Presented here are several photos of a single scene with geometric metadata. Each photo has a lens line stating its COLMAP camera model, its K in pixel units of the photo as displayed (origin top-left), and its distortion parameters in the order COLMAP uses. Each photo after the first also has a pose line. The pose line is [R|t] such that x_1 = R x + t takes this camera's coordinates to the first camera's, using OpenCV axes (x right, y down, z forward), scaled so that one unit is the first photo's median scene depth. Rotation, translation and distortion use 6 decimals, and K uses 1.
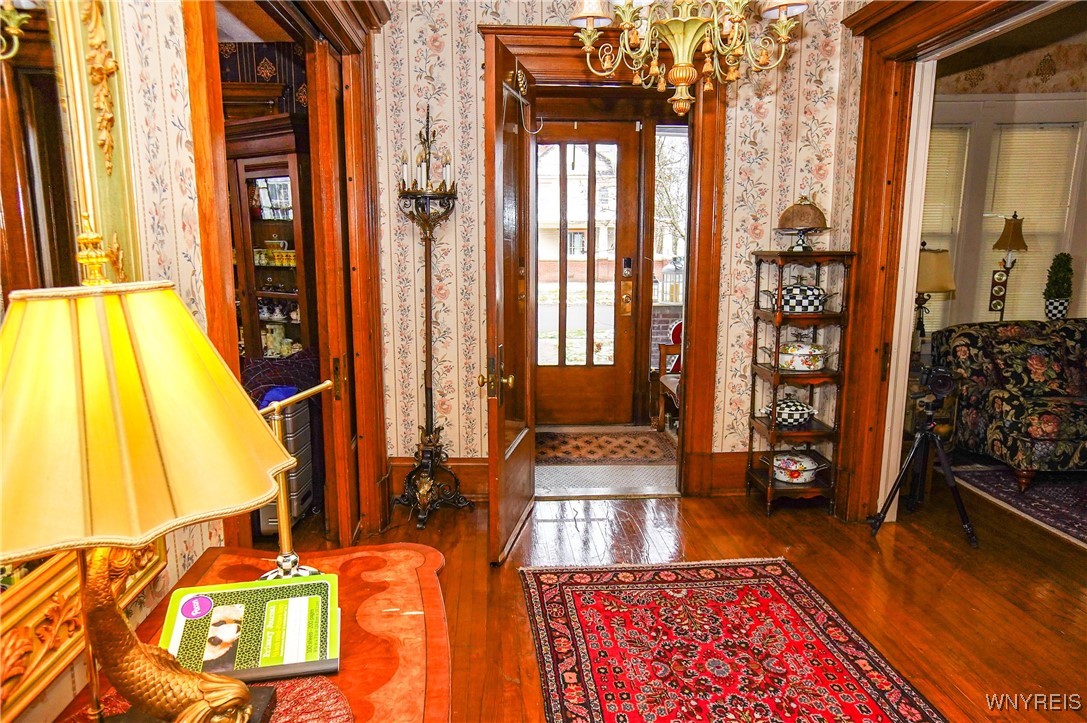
lens RADIAL K [[746.2, 0, 524.5], [0, 746.2, 374.4], [0, 0, 1]] dist [-0.057073, 0.078100]
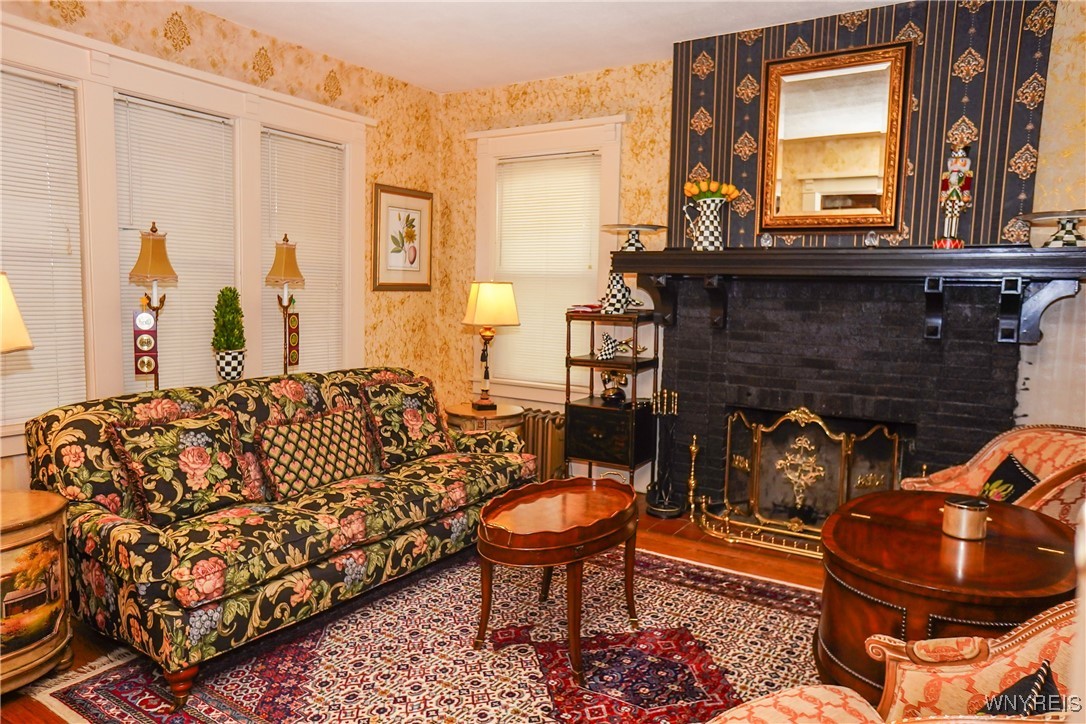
lens RADIAL K [[745.5, 0, 542.6], [0, 745.5, 363.2], [0, 0, 1]] dist [-0.057073, 0.078100]
pose [[0.576991, -0.058340, 0.814664, 0.357288], [0.117119, 0.993047, -0.011836, -0.053161], [-0.808310, 0.102242, 0.579812, 0.391866]]
